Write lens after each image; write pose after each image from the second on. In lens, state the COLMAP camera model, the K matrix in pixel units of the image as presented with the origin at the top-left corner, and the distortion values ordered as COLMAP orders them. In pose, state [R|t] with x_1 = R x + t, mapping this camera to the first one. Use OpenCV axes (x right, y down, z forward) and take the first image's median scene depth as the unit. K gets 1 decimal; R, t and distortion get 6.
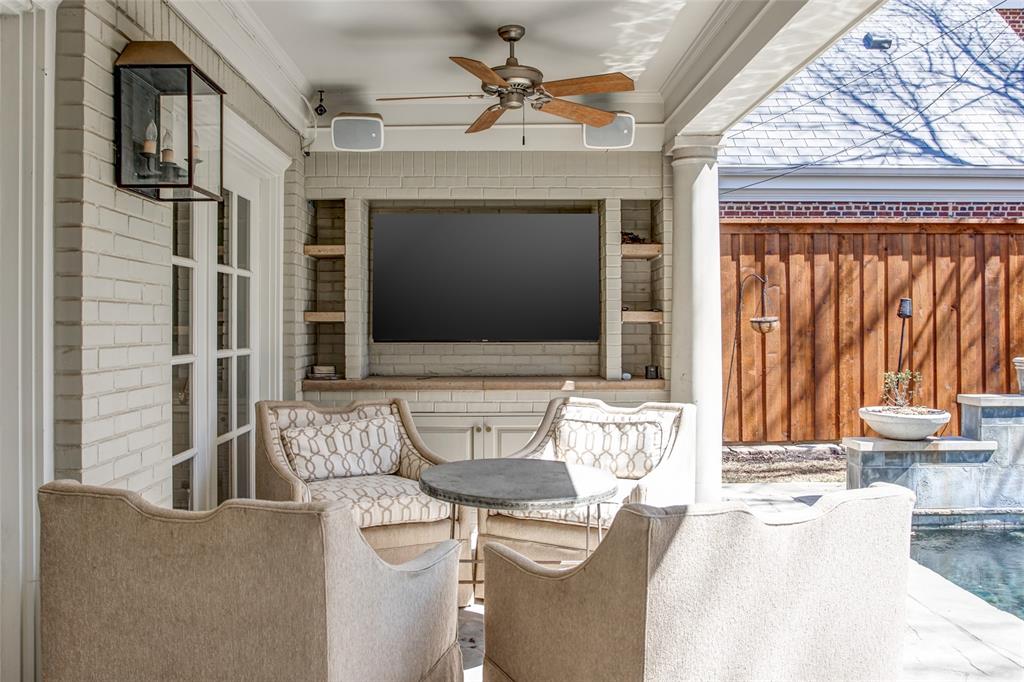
lens RADIAL K [[819.3, 0, 512.0], [0, 819.3, 341.0], [0, 0, 1]] dist [-0.000389, -0.000258]
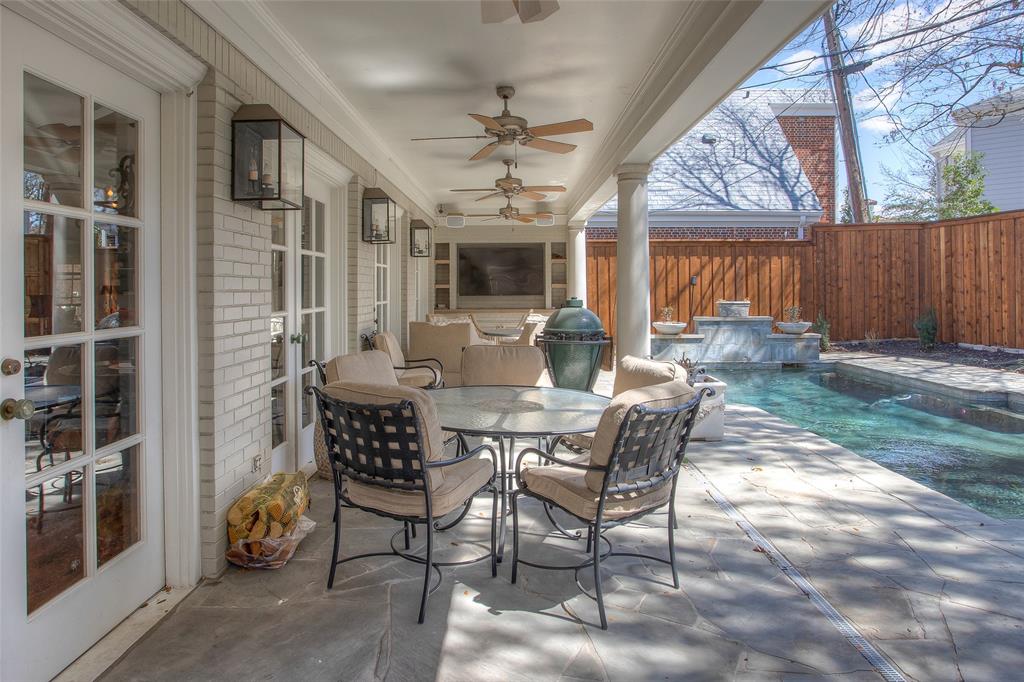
lens RADIAL K [[642.3, 0, 508.6], [0, 642.3, 290.6], [0, 0, 1]] dist [0.002662, 0.001012]
pose [[0.999975, -0.005087, 0.004921, -0.010999], [0.005179, 0.999808, -0.018898, 0.014717], [-0.004824, 0.018923, 0.999809, -0.656690]]
